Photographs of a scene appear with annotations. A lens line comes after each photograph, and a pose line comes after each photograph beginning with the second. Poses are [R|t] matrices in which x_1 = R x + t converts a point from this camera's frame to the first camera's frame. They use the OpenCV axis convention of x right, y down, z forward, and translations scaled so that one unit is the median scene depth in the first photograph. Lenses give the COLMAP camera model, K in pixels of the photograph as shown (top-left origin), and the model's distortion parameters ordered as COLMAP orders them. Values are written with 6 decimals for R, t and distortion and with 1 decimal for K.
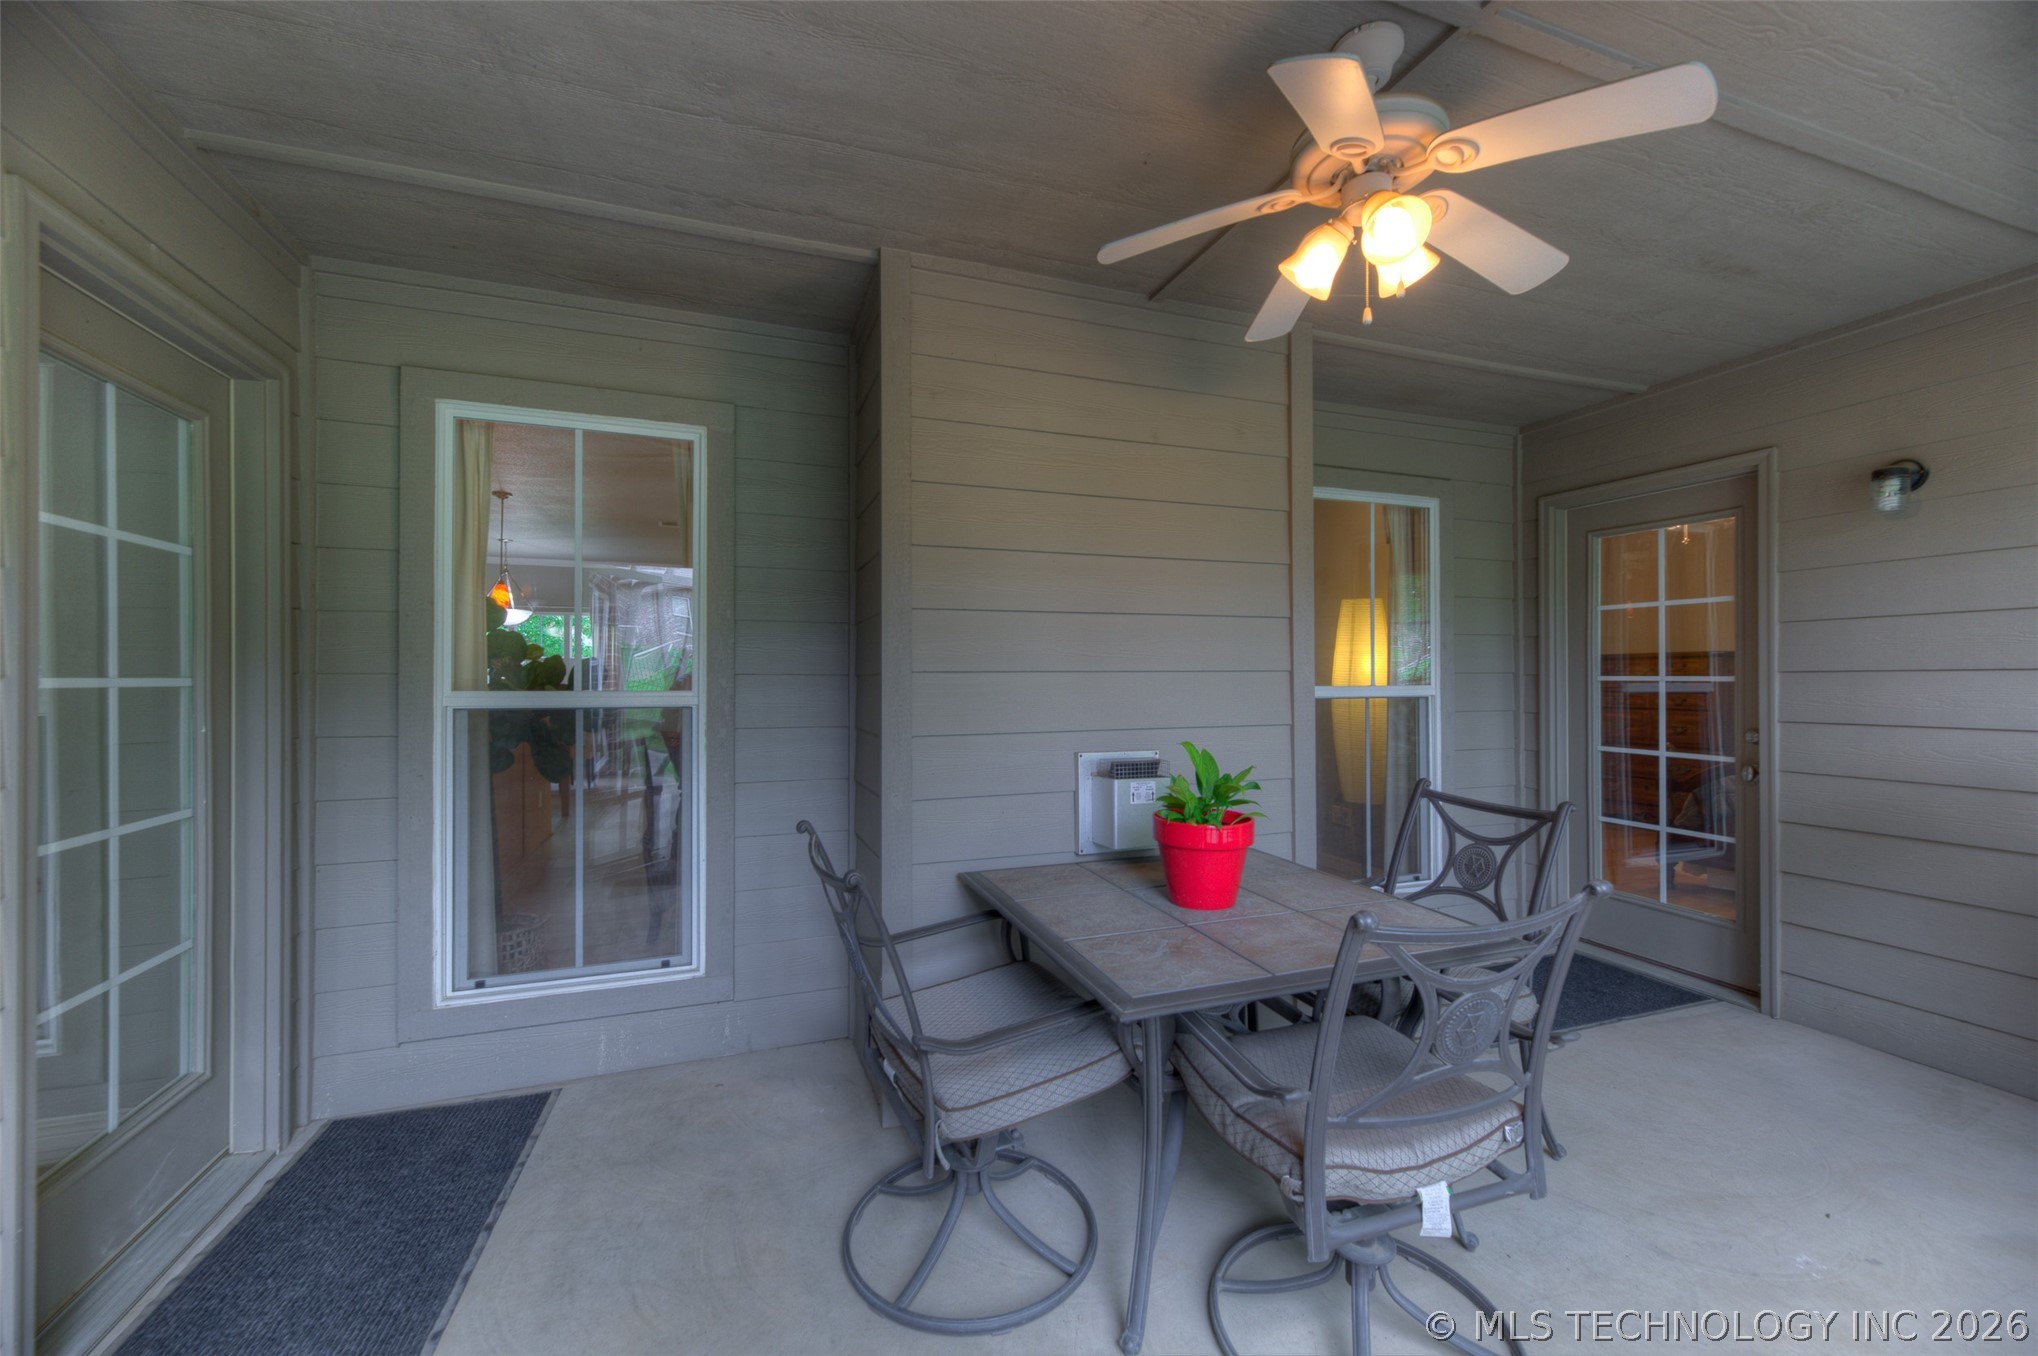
lens RADIAL K [[810.7, 0, 1019.8], [0, 810.7, 681.1], [0, 0, 1]] dist [0.006555, -0.000225]
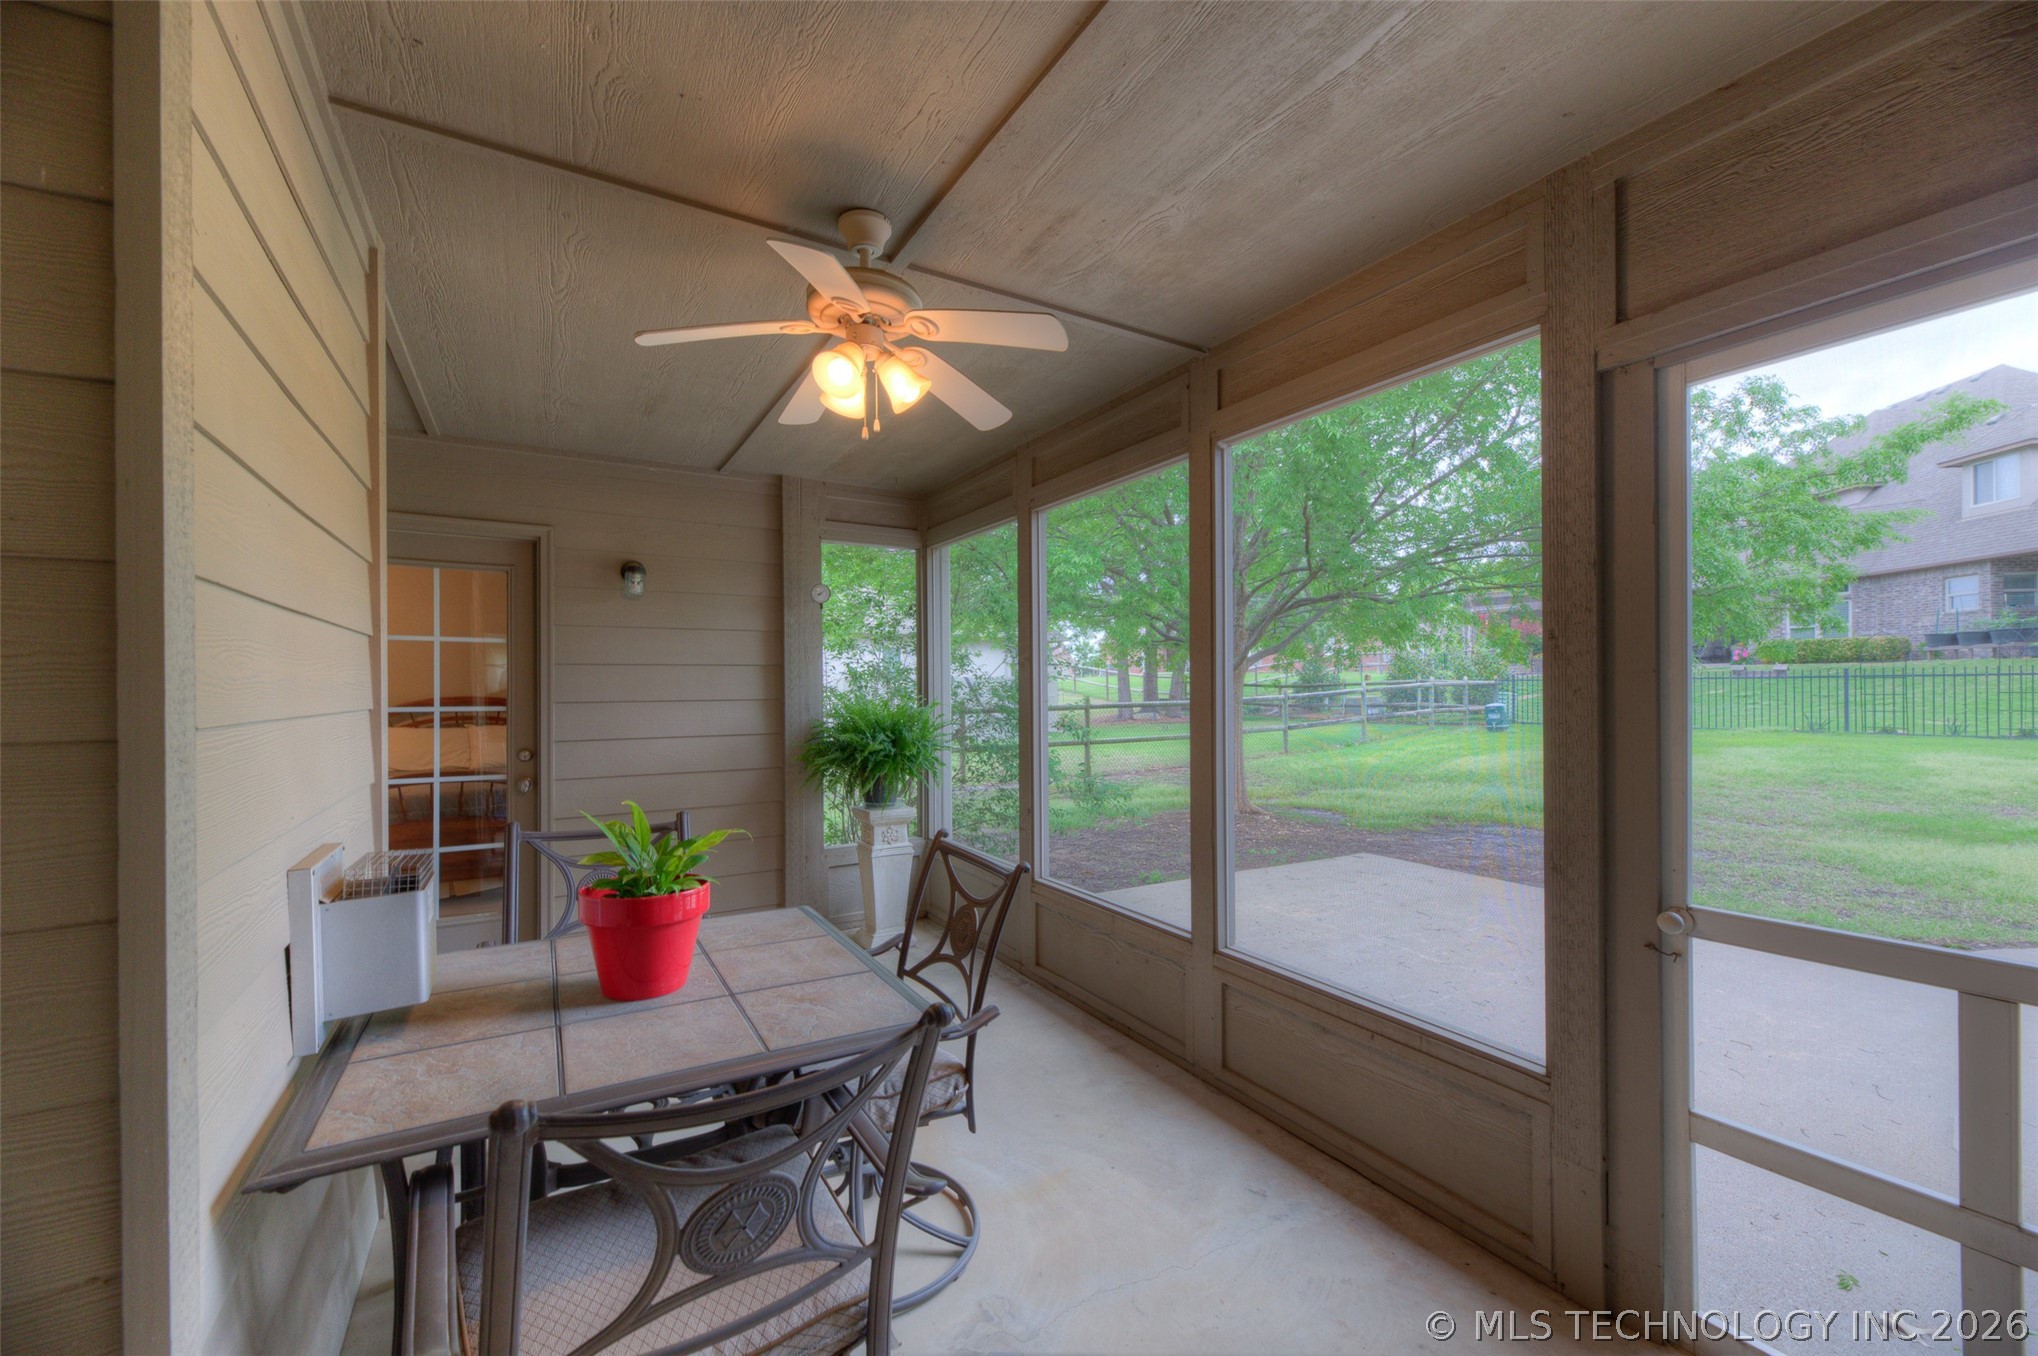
lens RADIAL K [[810.7, 0, 1019.8], [0, 810.7, 681.1], [0, 0, 1]] dist [0.006555, -0.000225]
pose [[-0.194437, 0.017132, 0.980765, -0.701411], [0.008062, 0.999842, -0.015867, -0.028894], [-0.980882, 0.004822, -0.194545, 0.806329]]
